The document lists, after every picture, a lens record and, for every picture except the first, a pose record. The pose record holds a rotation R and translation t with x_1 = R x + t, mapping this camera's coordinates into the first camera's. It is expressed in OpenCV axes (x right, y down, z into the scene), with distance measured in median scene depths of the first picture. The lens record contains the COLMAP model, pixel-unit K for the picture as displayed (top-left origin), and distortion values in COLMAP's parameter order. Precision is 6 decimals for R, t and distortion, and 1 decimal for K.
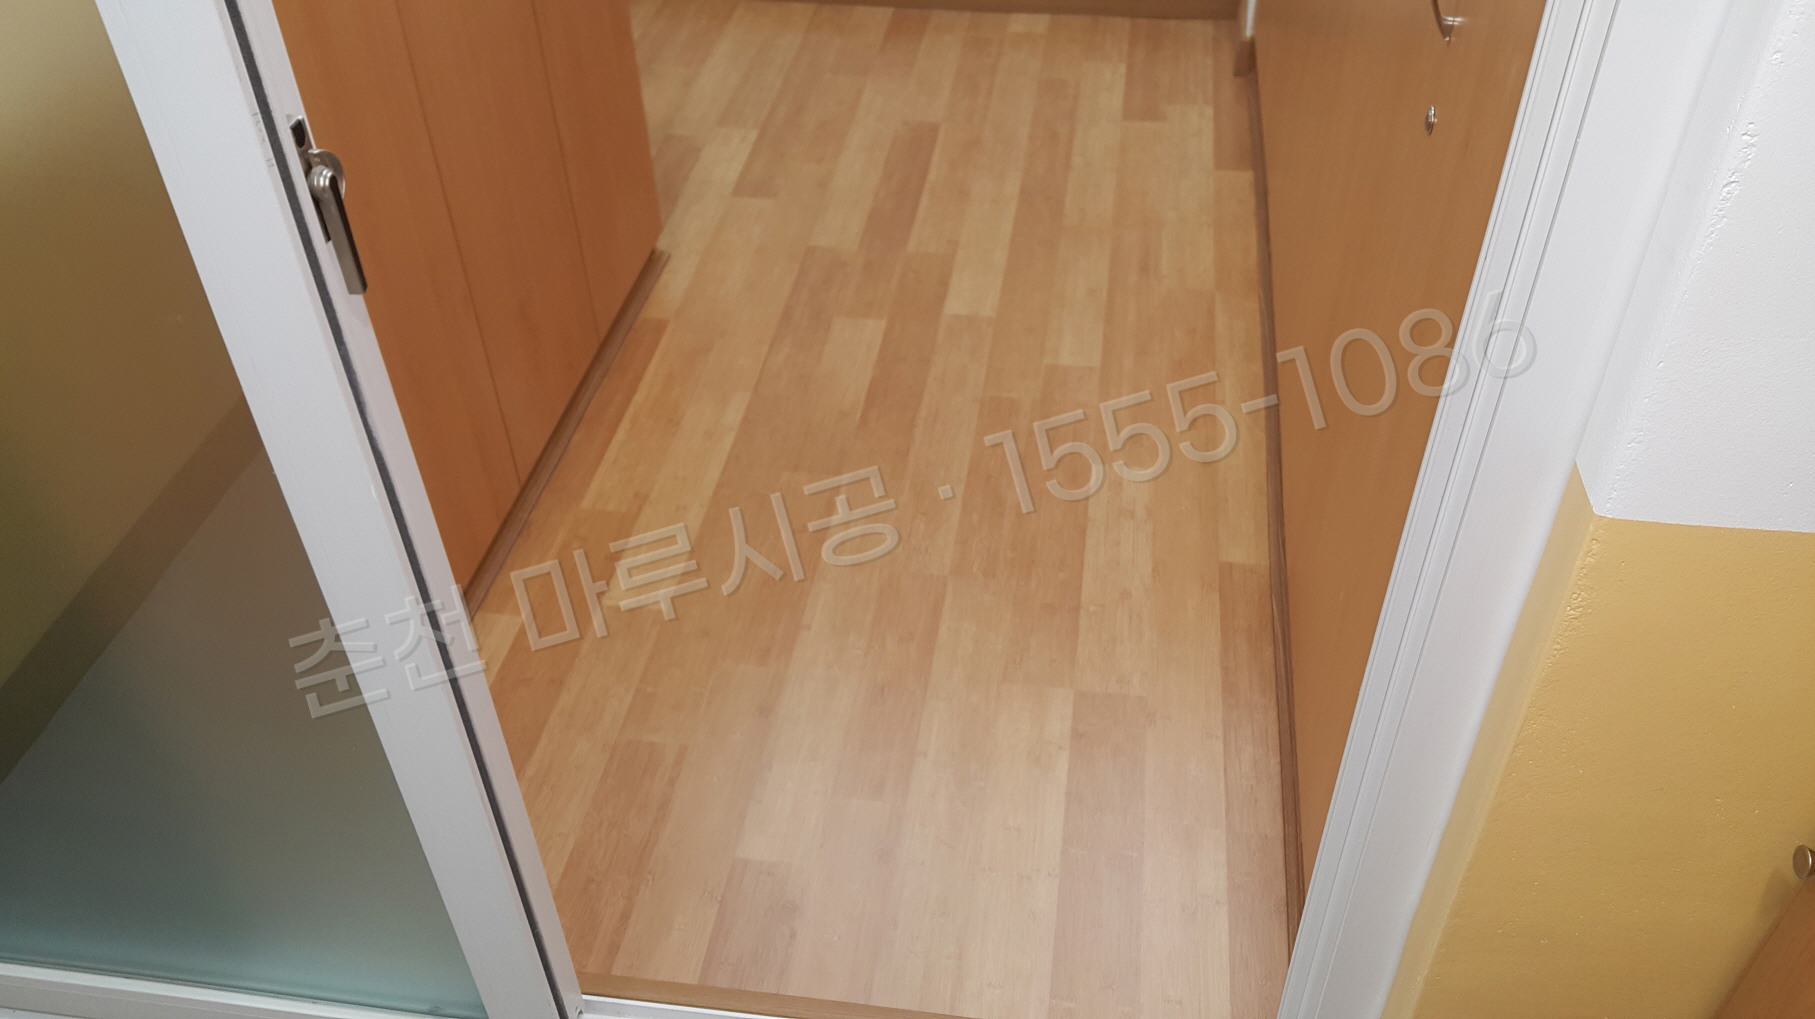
lens RADIAL K [[1502.0, 0, 918.8], [0, 1502.0, 509.9], [0, 0, 1]] dist [0.074629, -0.009367]
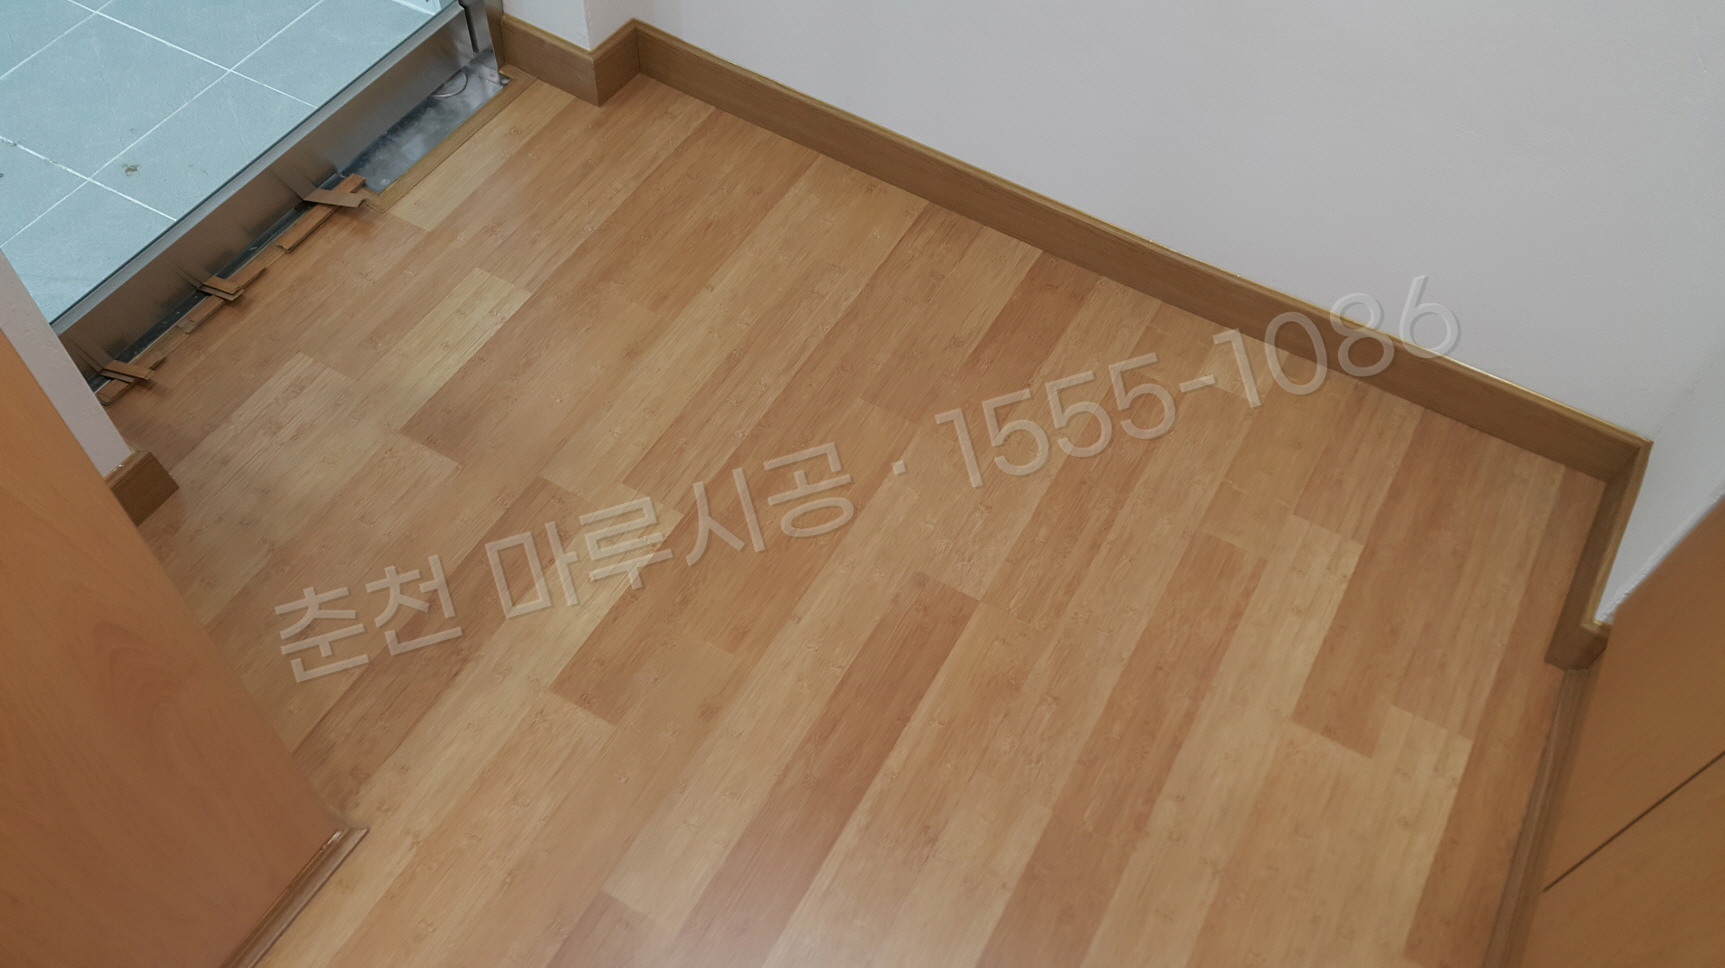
lens RADIAL K [[1427.5, 0, 873.2], [0, 1427.5, 484.3], [0, 0, 1]] dist [0.074629, -0.009367]
pose [[0.930471, 0.327353, -0.164513, 0.061721], [-0.282186, 0.926741, 0.248035, -0.501878], [0.233656, -0.184366, 0.954680, 0.574921]]
